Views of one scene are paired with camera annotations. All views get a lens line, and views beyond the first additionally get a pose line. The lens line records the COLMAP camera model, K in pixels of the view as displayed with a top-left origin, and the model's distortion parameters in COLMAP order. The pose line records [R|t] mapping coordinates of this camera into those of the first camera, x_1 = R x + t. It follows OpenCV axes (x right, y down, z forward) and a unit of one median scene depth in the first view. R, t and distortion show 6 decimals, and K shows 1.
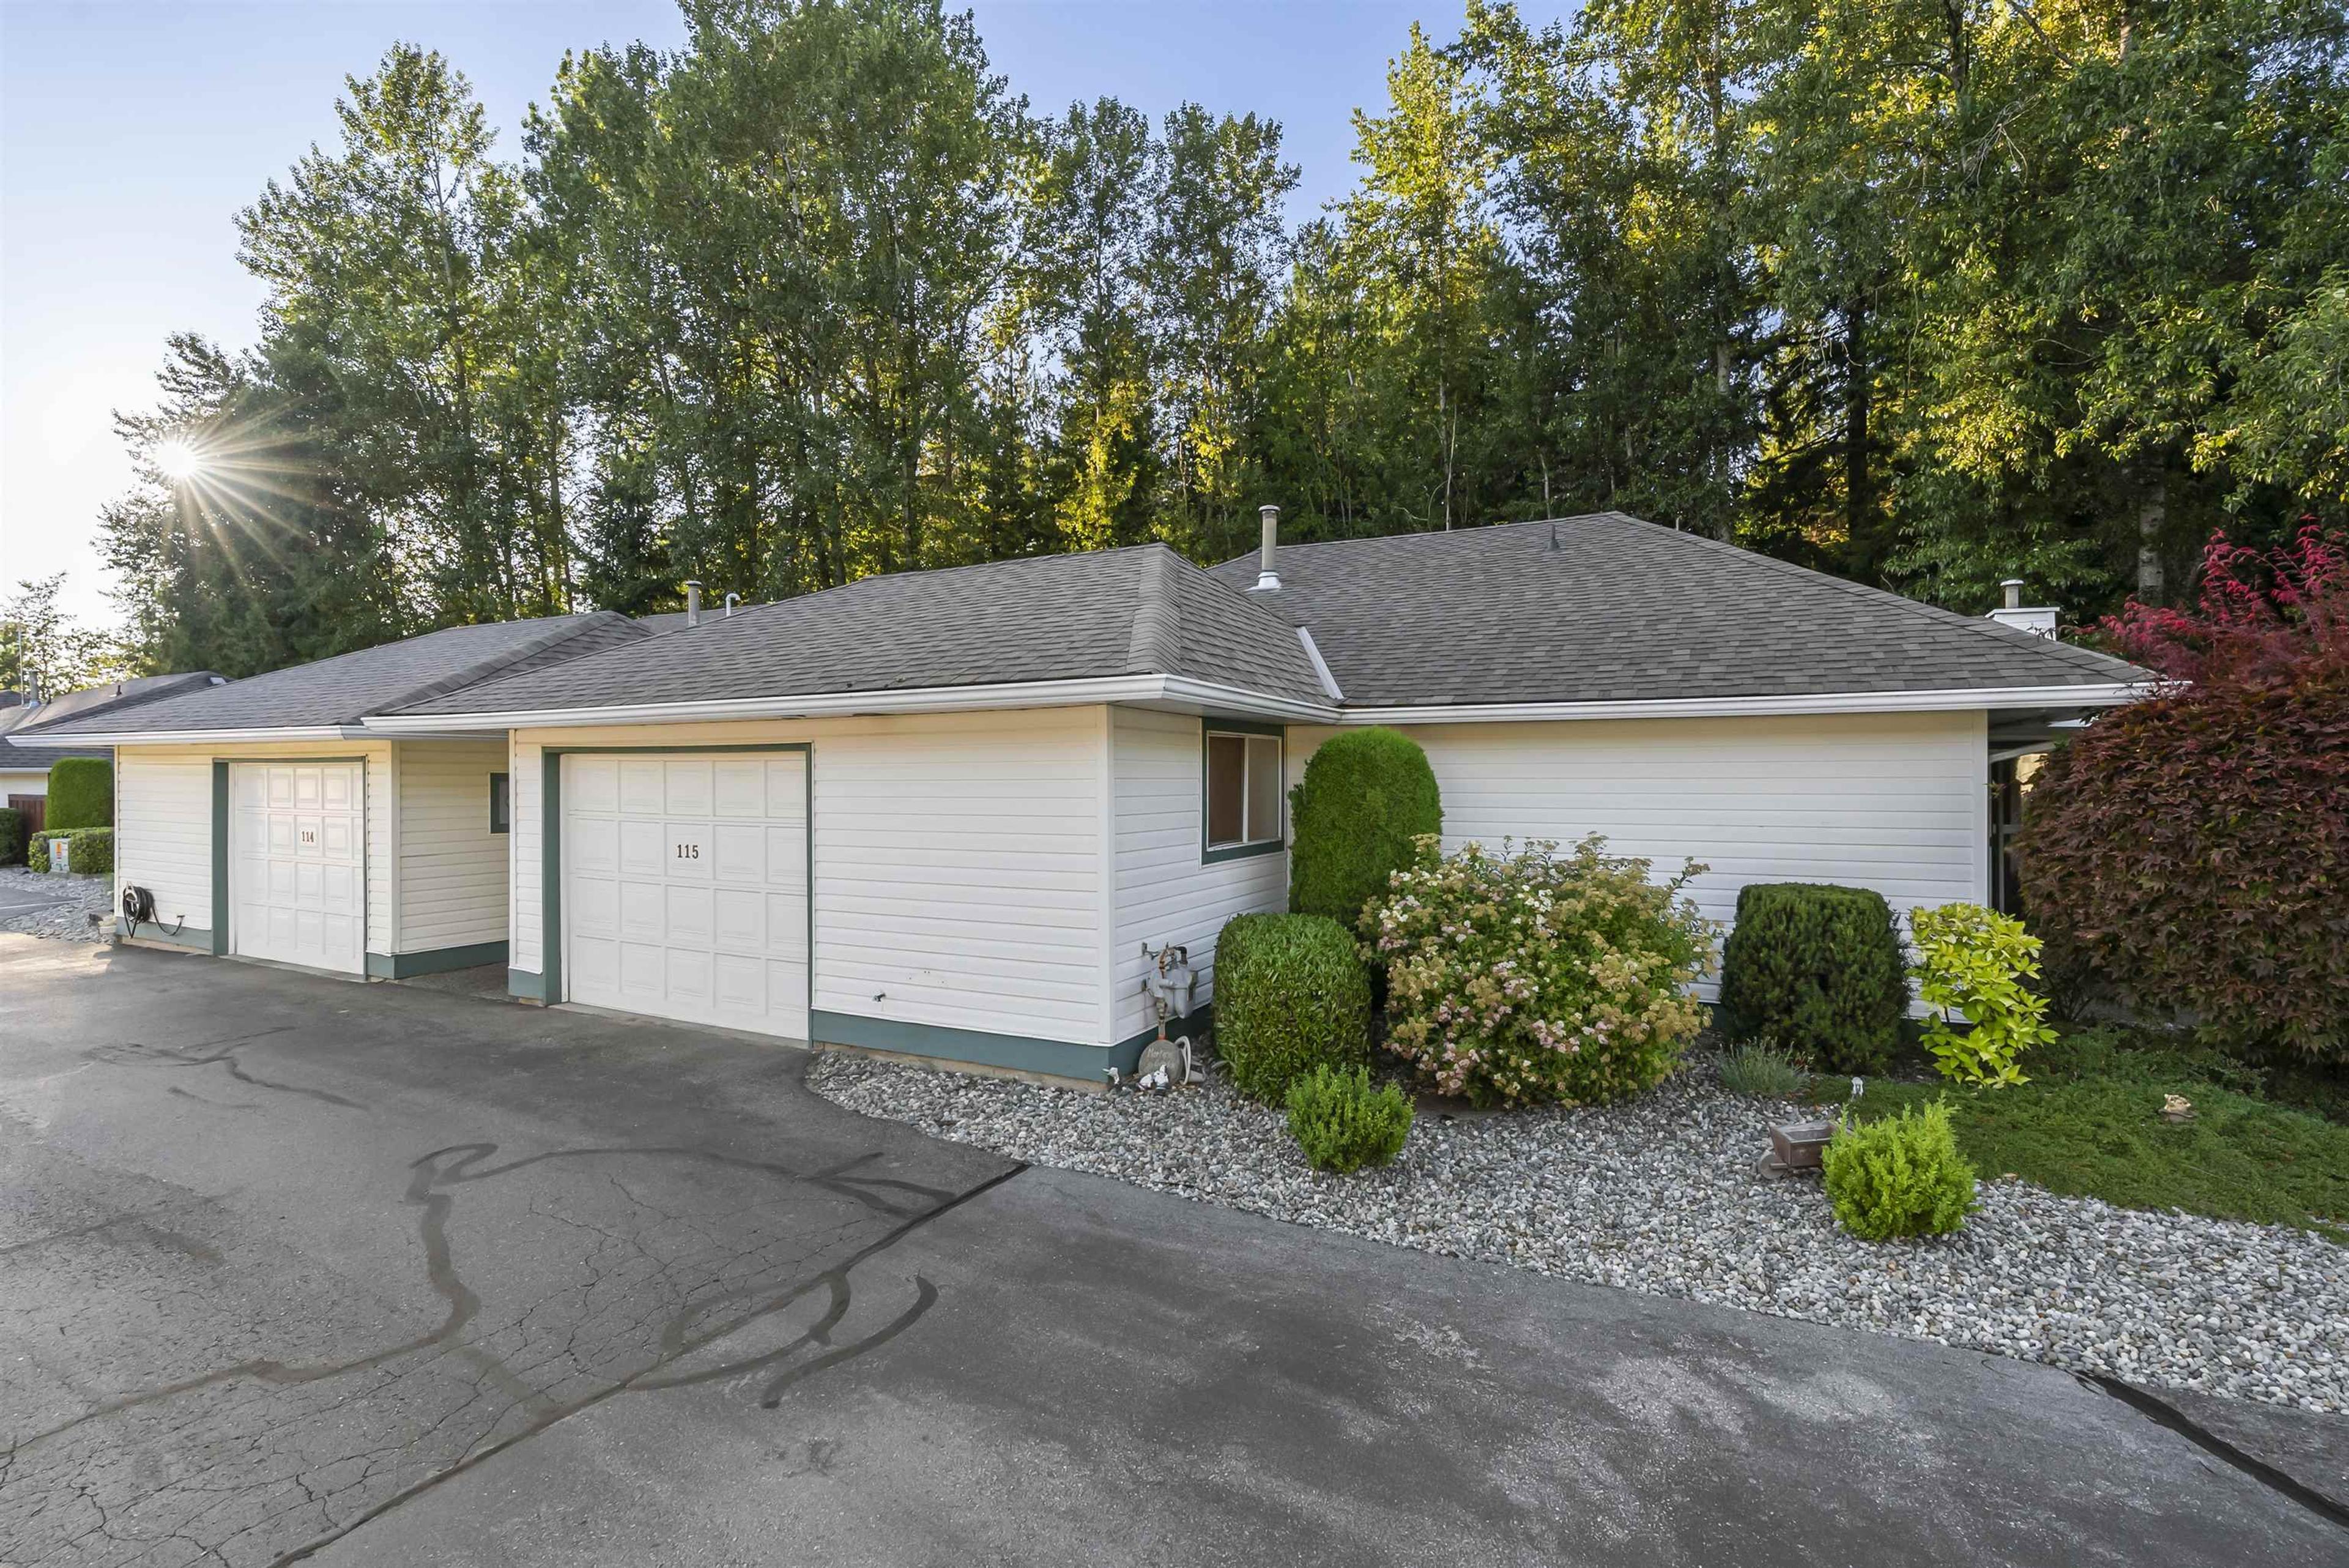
lens RADIAL K [[1077.6, 0, 1174.5], [0, 1077.6, 784.0], [0, 0, 1]] dist [-0.014692, 0.005502]
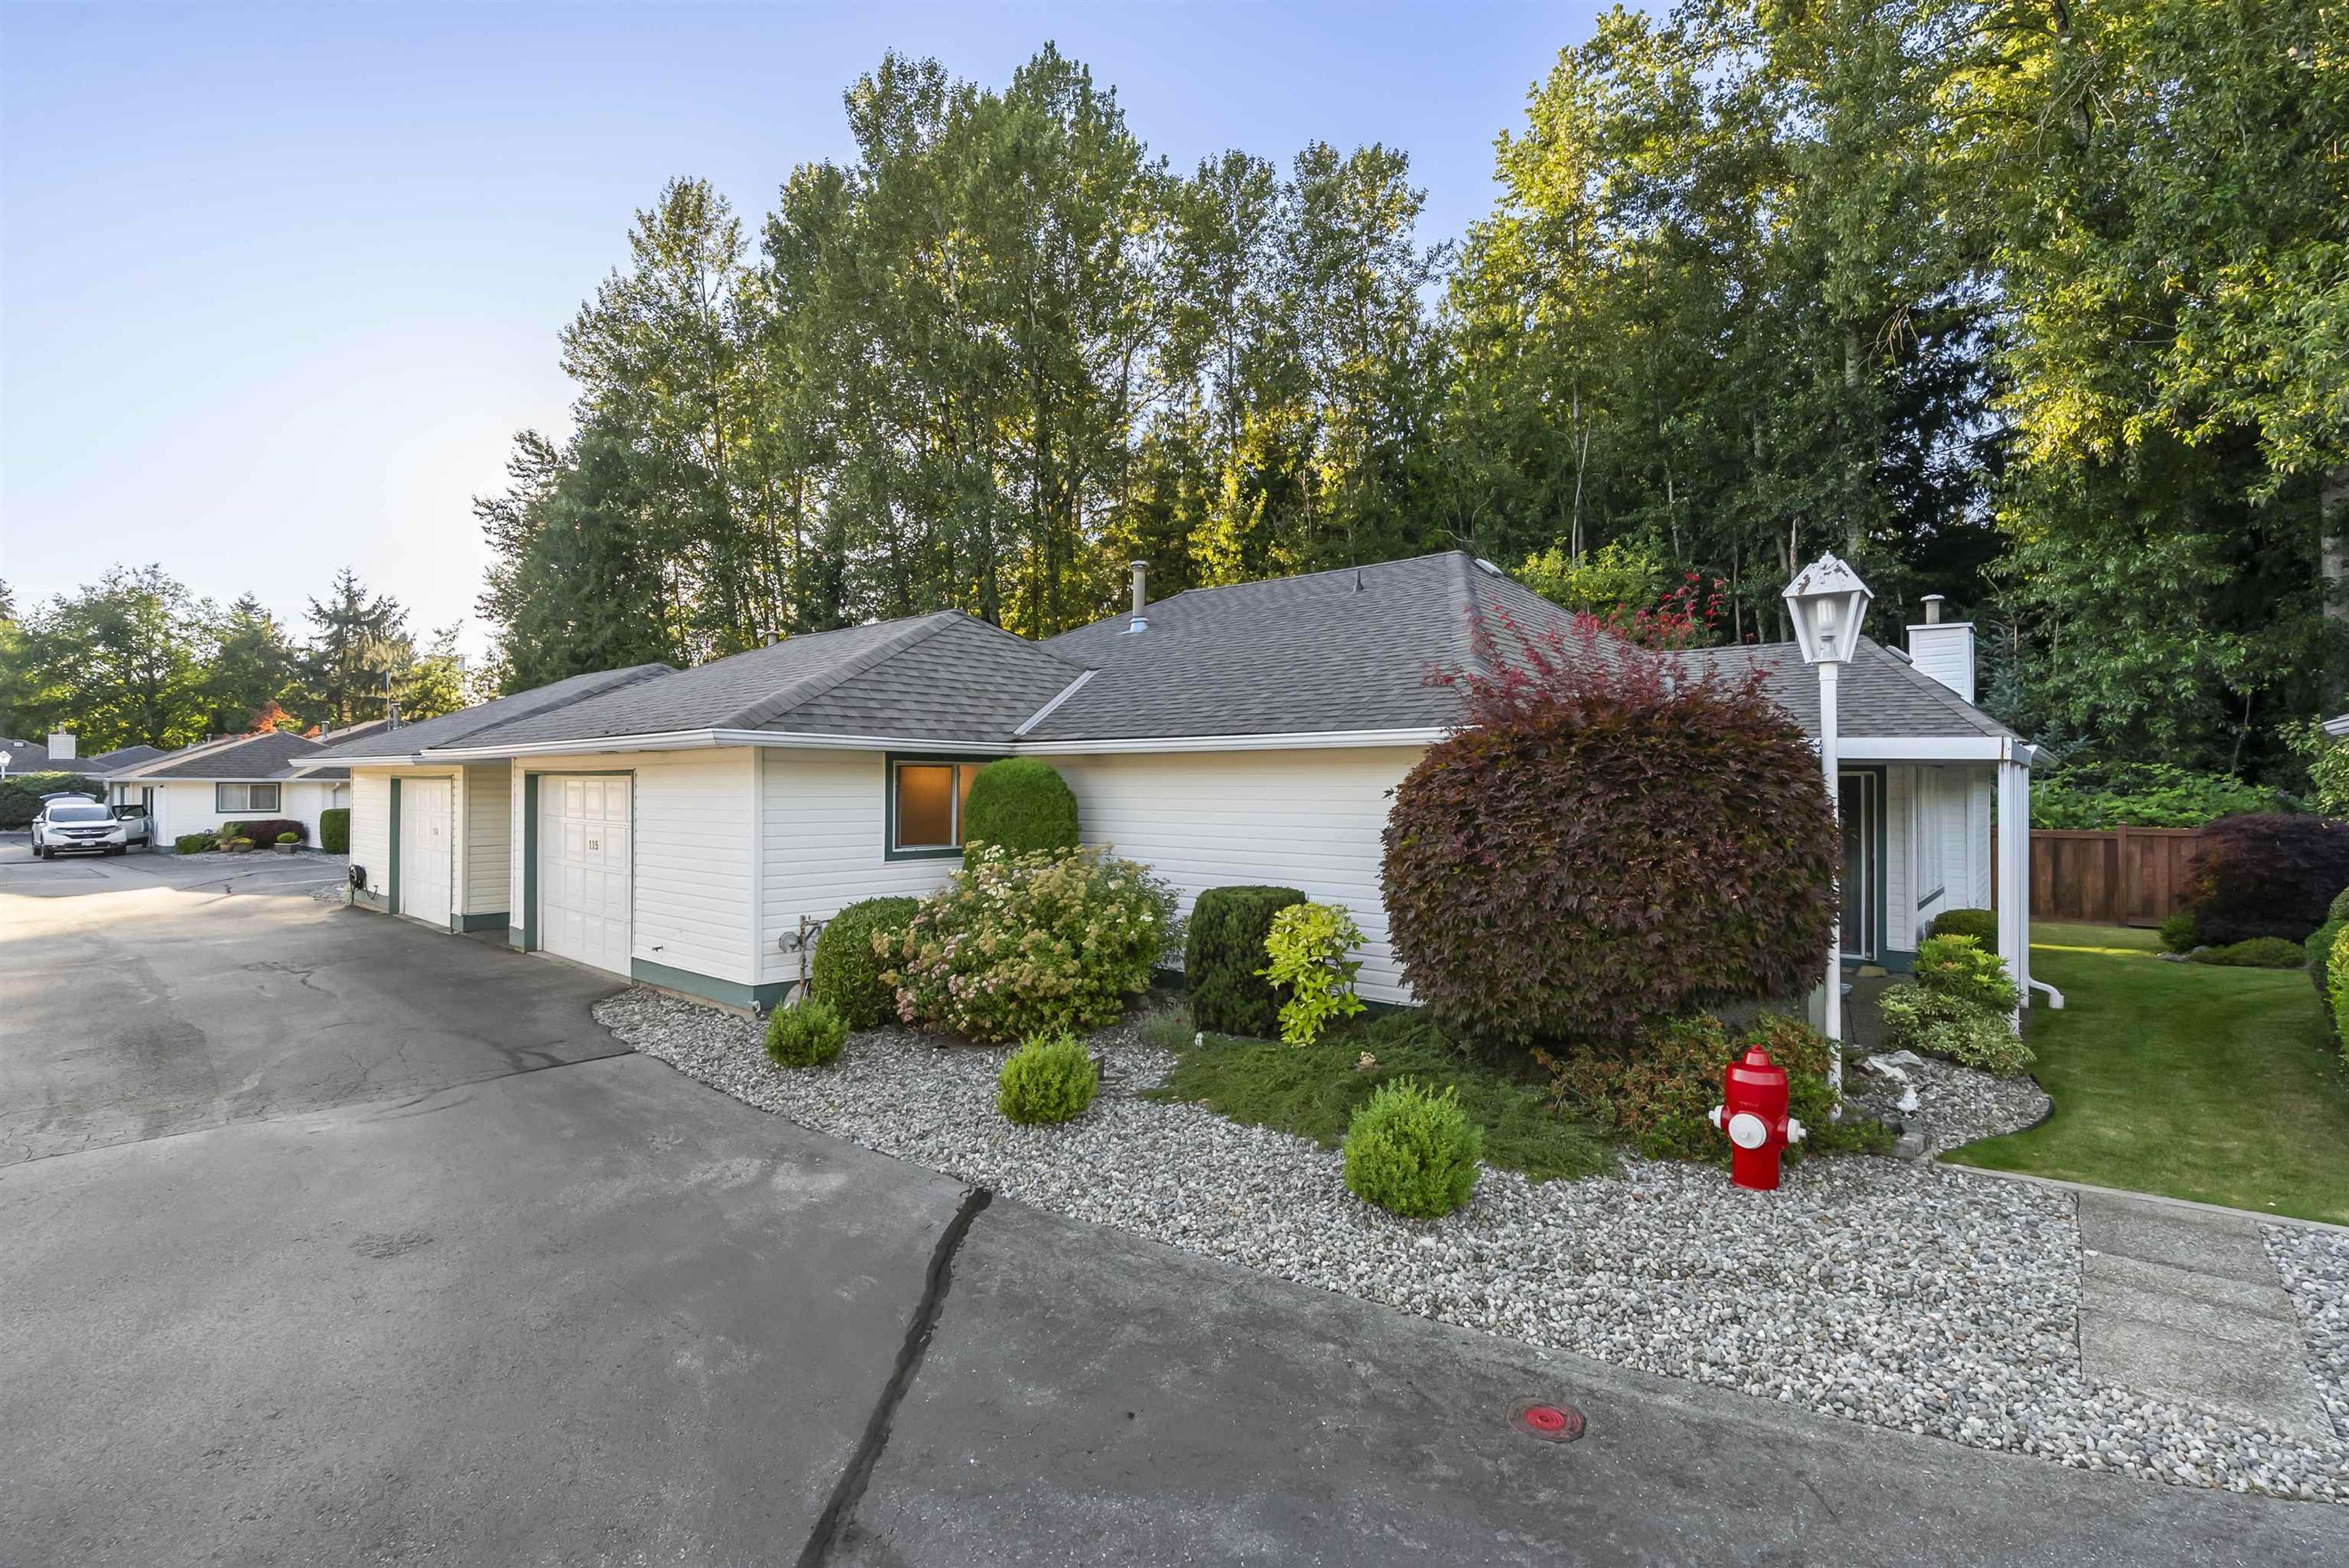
lens RADIAL K [[1077.4, 0, 1174.5], [0, 1077.4, 784.0], [0, 0, 1]] dist [-0.014692, 0.005502]
pose [[0.971417, 0.003994, -0.237347, 0.132158], [-0.006201, 0.999944, -0.008551, -0.002249], [0.237300, 0.009778, 0.971387, -0.040350]]
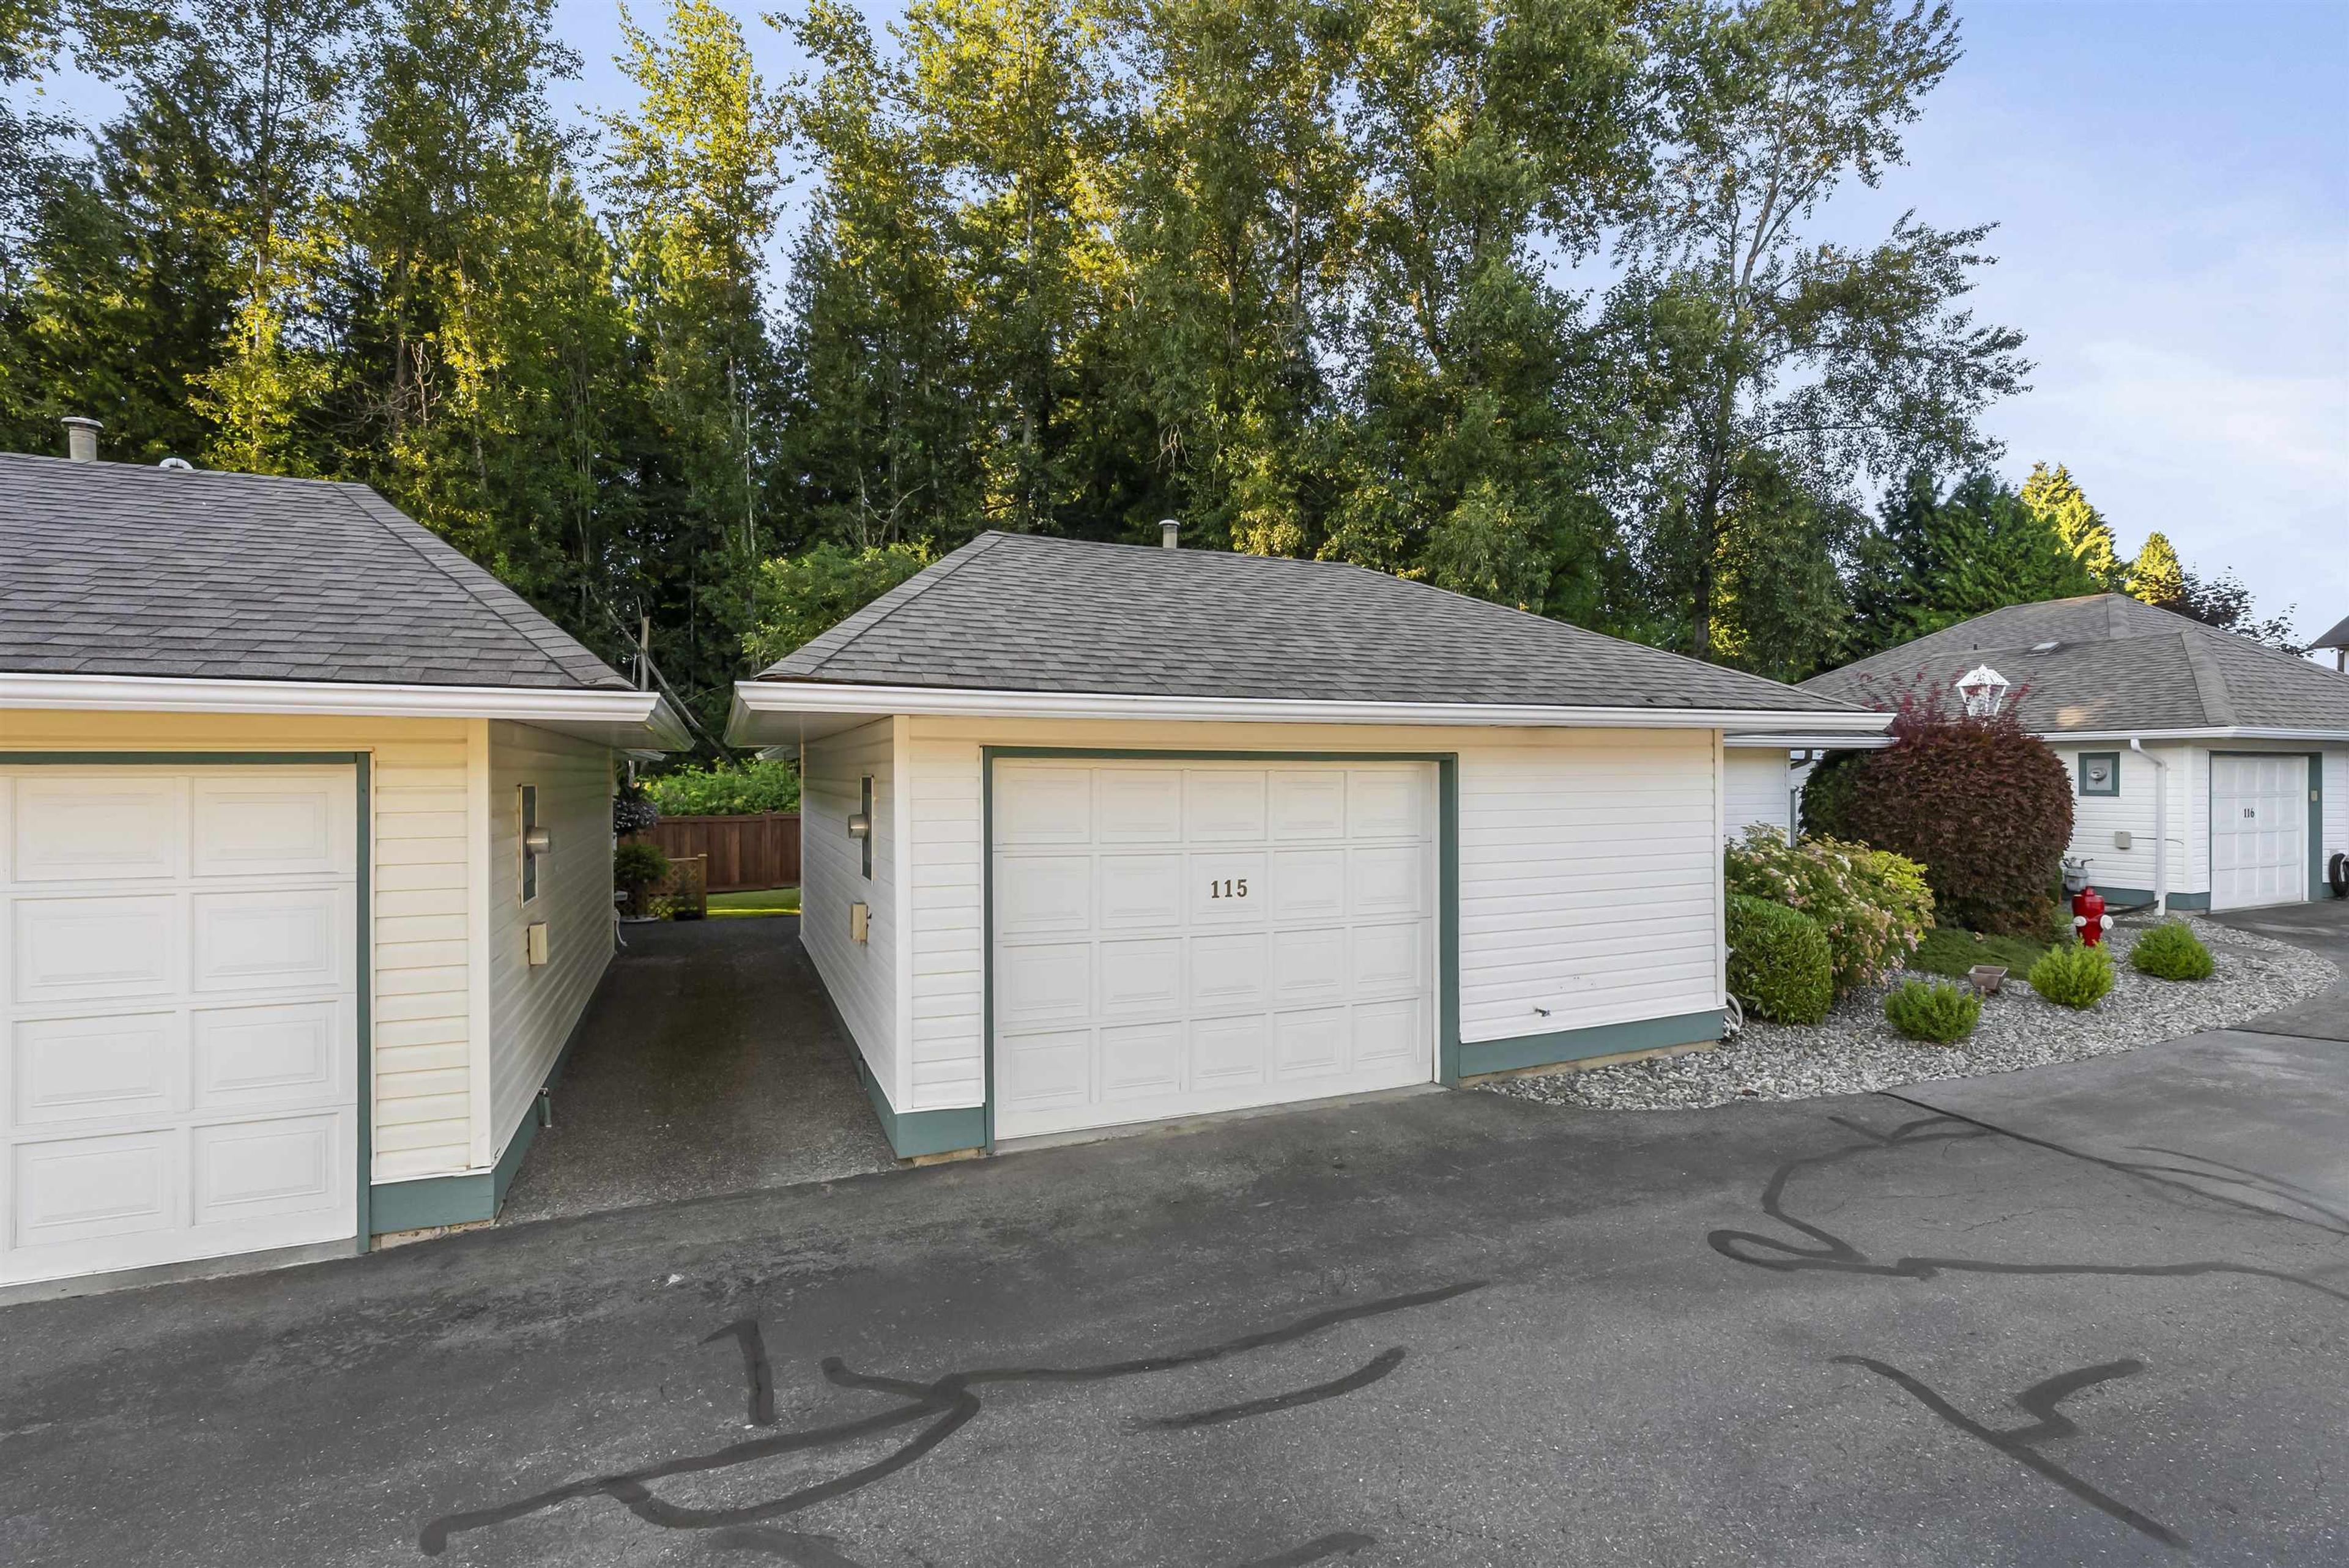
lens RADIAL K [[1077.4, 0, 1174.5], [0, 1077.4, 784.0], [0, 0, 1]] dist [-0.014692, 0.005502]
pose [[0.627550, 0.000869, 0.778576, -0.222654], [0.006626, 0.999957, -0.006456, -0.000347], [-0.778548, 0.009210, 0.627517, 0.117051]]
